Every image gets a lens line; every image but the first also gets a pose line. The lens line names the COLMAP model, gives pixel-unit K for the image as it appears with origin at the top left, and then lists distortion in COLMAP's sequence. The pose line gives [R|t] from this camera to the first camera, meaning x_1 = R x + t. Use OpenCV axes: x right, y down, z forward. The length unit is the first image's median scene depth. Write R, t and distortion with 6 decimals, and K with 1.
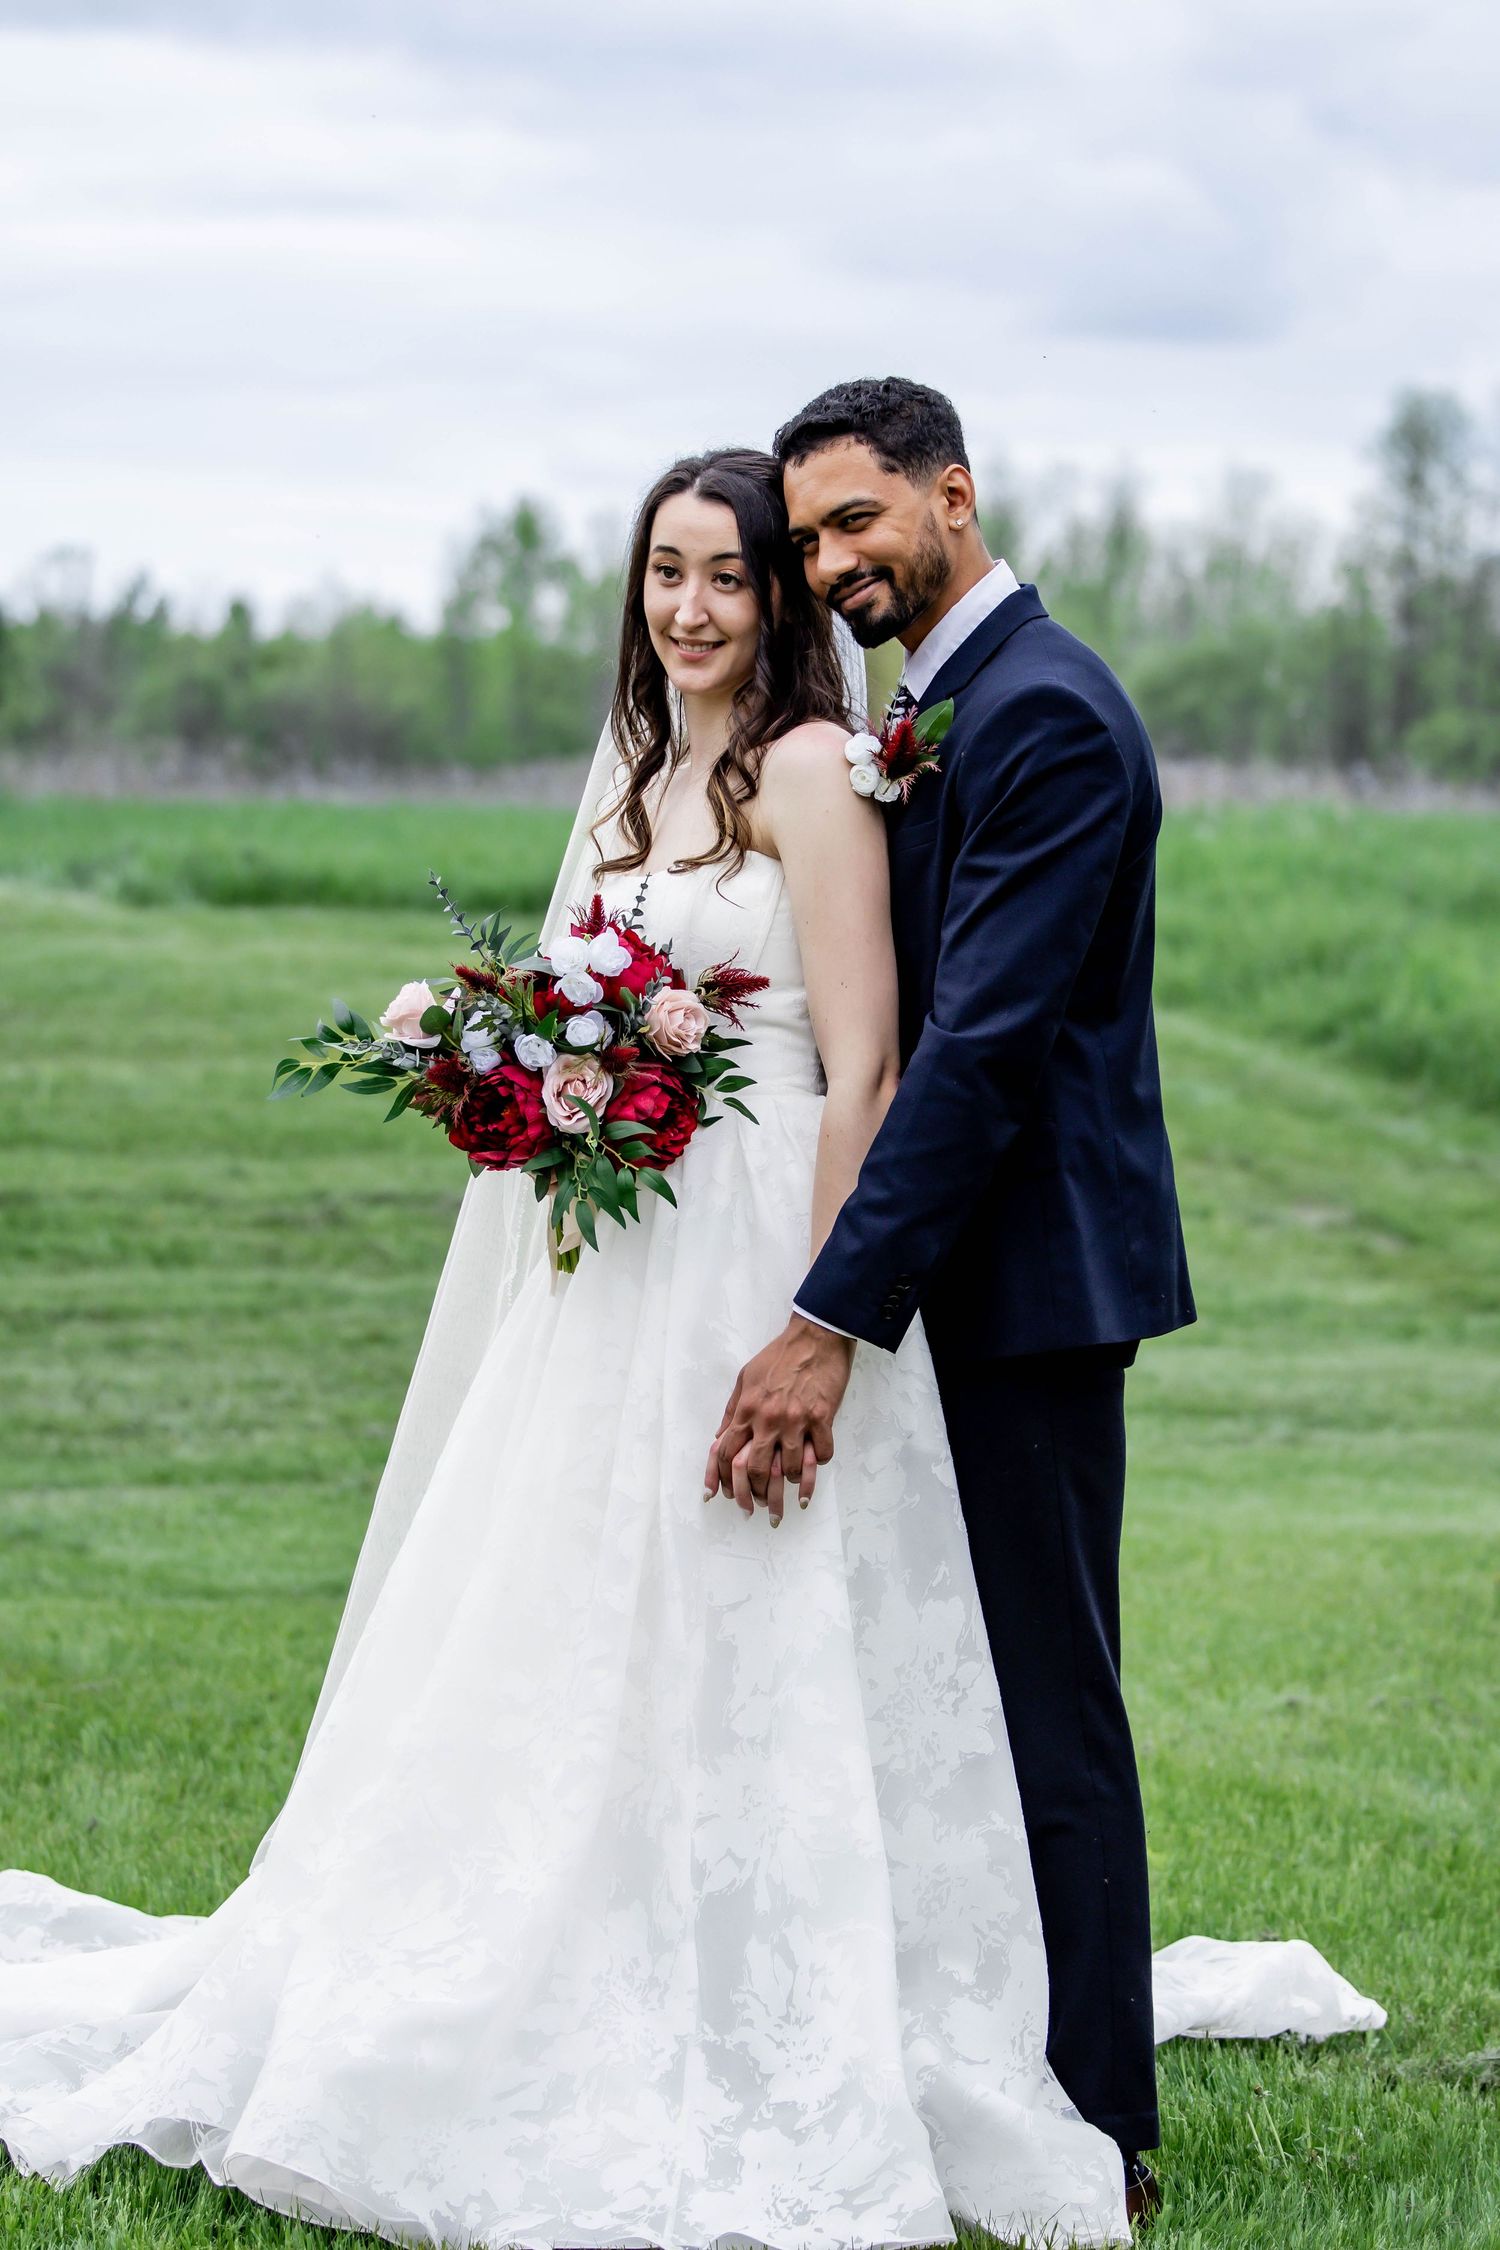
lens RADIAL K [[7771.4, 0, 750.3], [0, 7771.4, 1123.9], [0, 0, 1]] dist [0.225866, 0.000000]
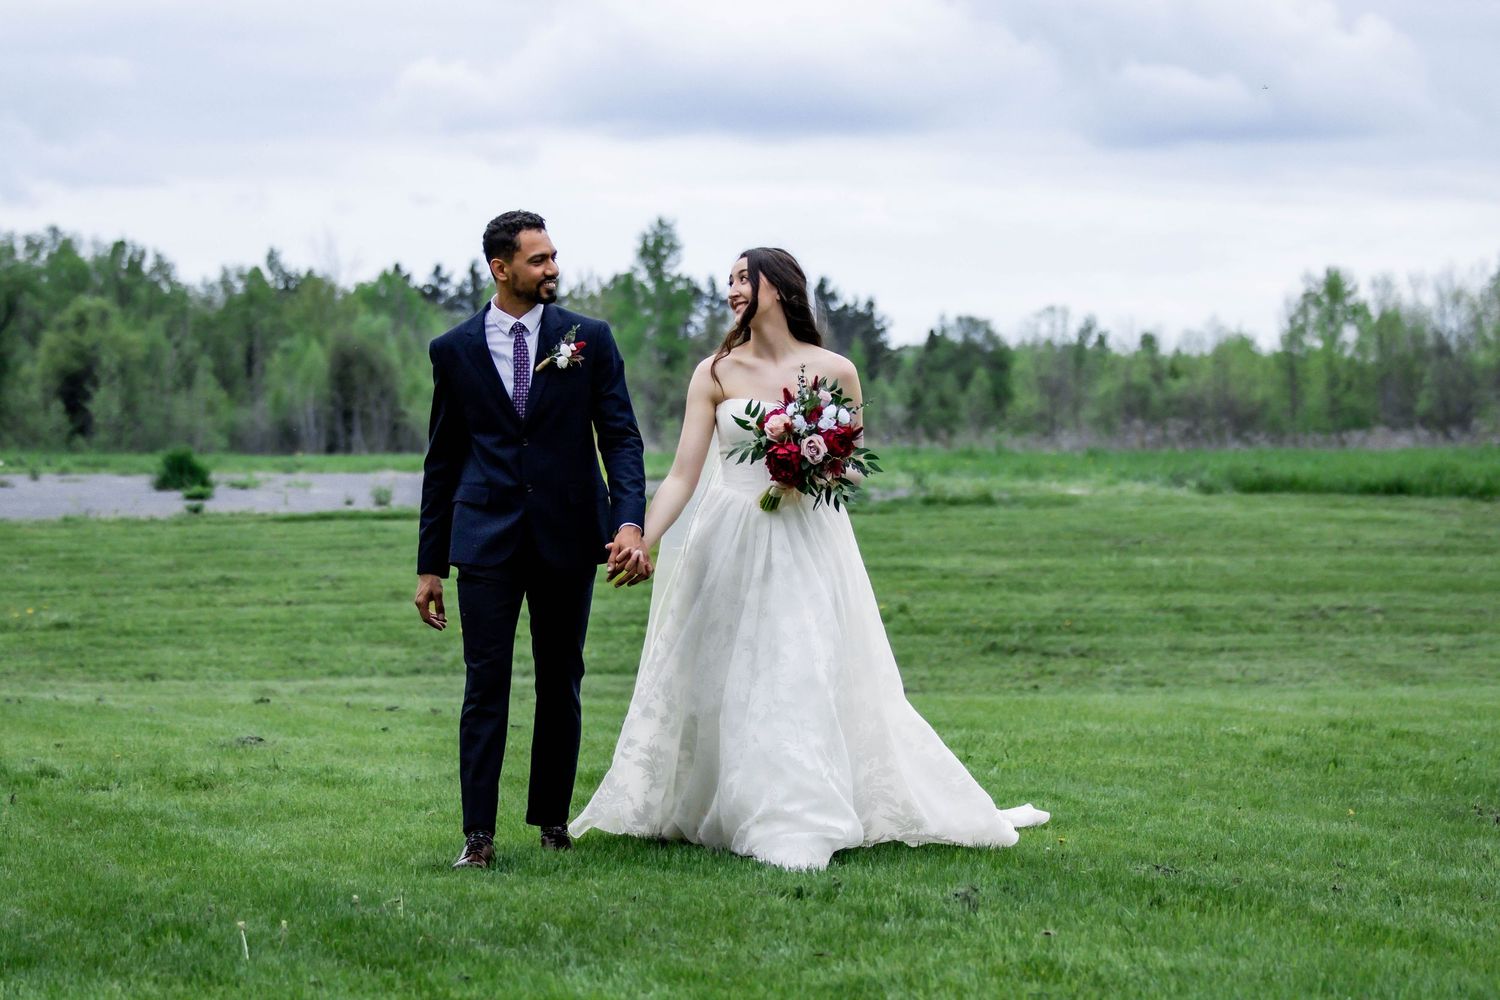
lens RADIAL K [[4926.1, 0, 750.1], [0, 4926.1, 500.5], [0, 0, 1]] dist [-0.315637, 0.000000]
pose [[0.989193, -0.012203, -0.146107, -0.006619], [0.007361, 0.999407, -0.033630, 0.022476], [0.146431, 0.032191, 0.988697, -0.430054]]
